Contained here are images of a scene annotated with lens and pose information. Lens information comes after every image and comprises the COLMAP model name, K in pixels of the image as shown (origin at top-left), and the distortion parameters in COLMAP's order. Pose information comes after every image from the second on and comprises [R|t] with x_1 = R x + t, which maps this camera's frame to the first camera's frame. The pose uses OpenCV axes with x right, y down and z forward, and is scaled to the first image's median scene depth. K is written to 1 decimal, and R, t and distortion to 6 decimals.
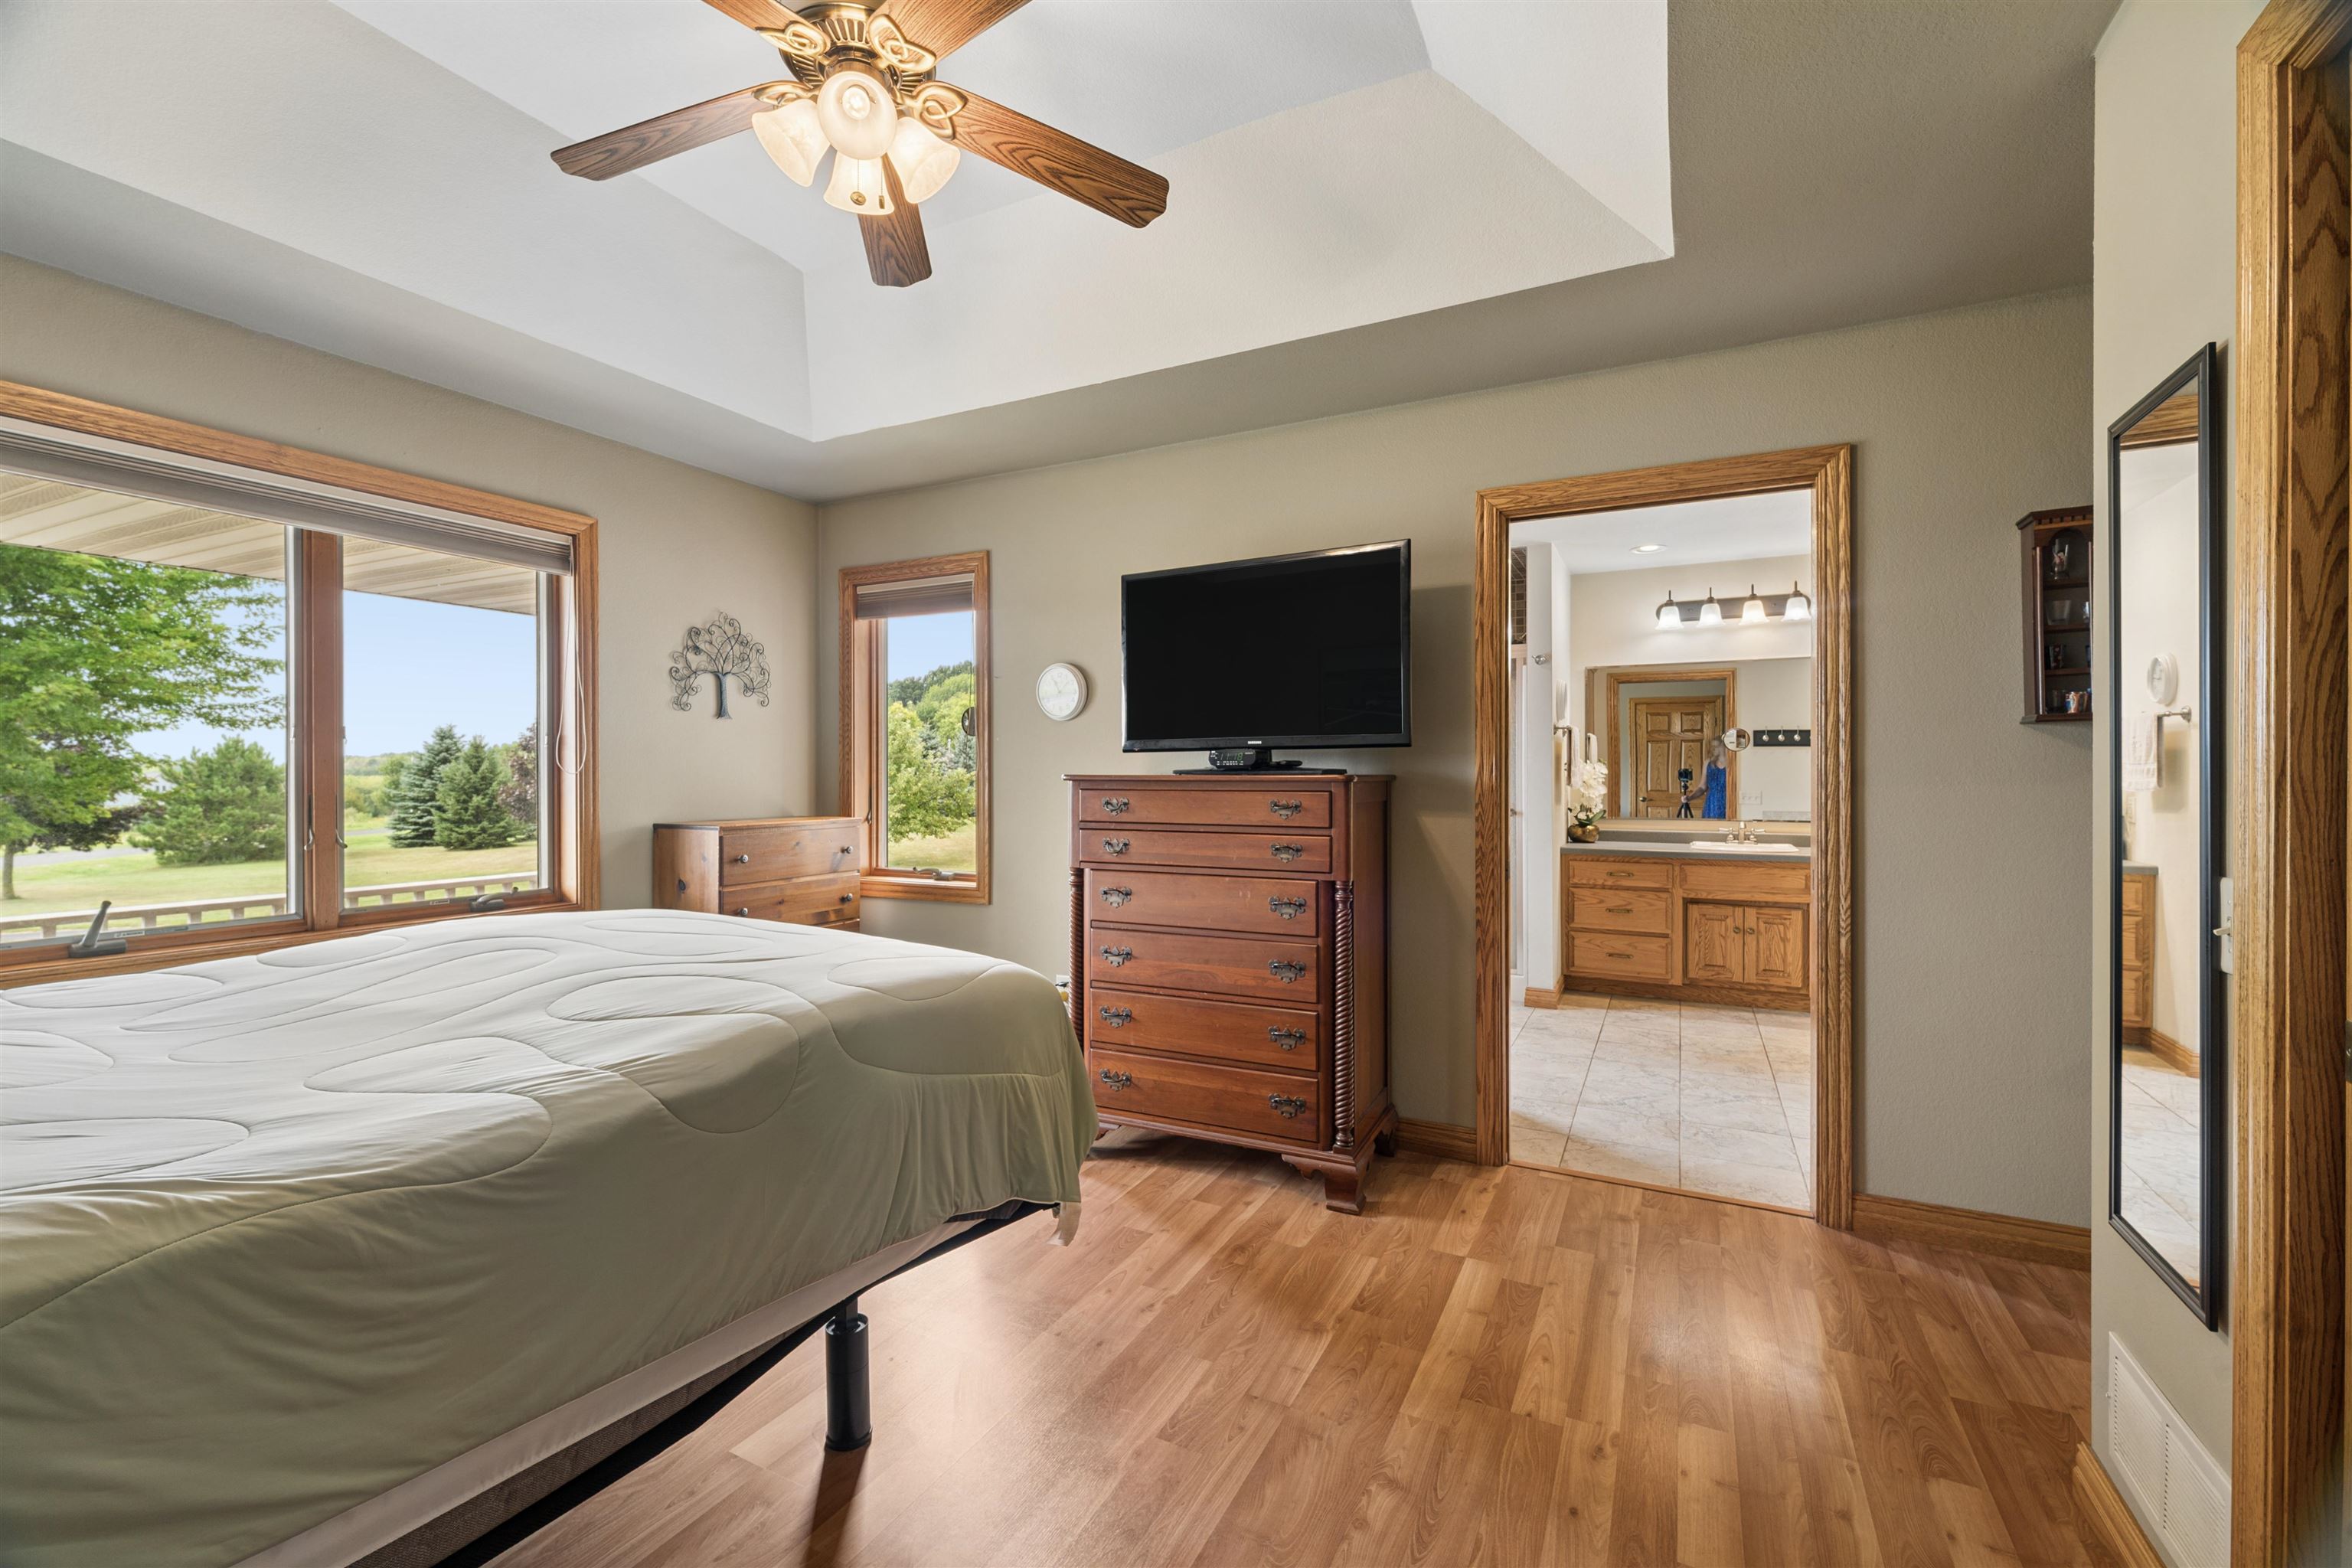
lens RADIAL K [[999.9, 0, 1181.9], [0, 999.9, 760.8], [0, 0, 1]] dist [-0.000235, -0.000271]
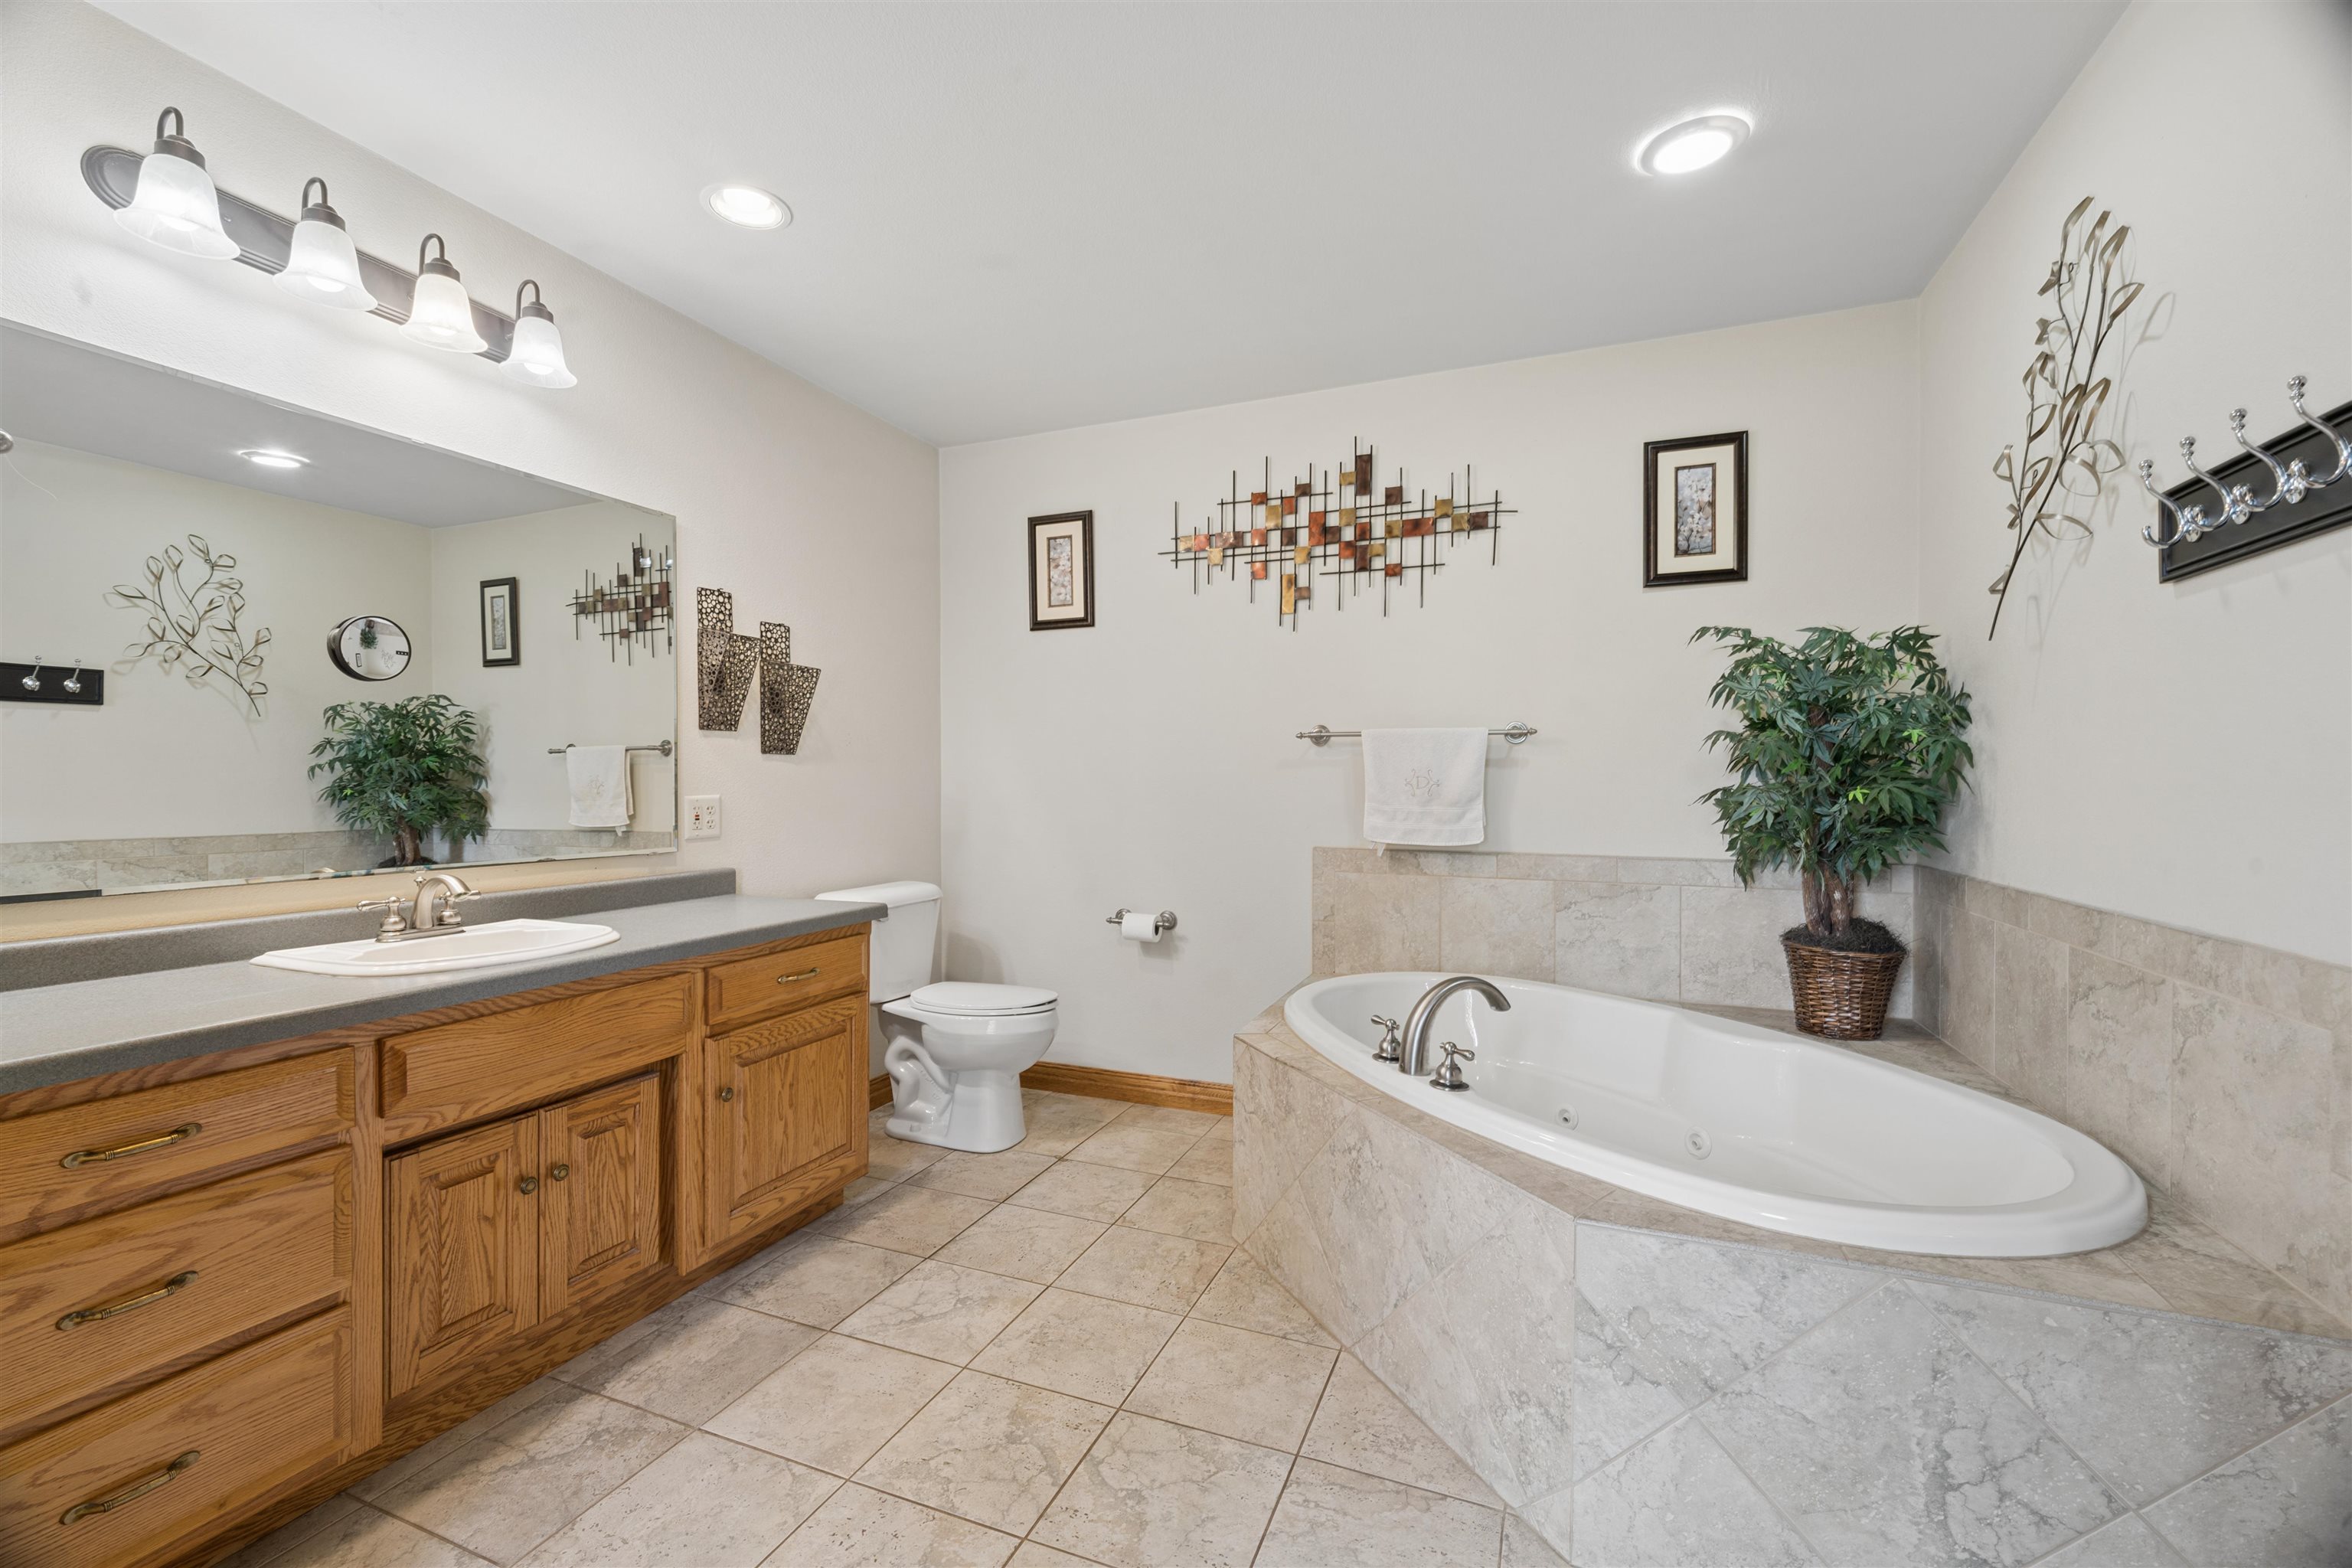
lens RADIAL K [[999.8, 0, 1176.0], [0, 999.8, 784.0], [0, 0, 1]] dist [-0.000358, -0.000186]
pose [[-0.073944, -0.006338, 0.997242, 0.185811], [-0.002880, 0.999977, 0.006142, 0.025358], [-0.997258, -0.002418, -0.073960, 0.784584]]
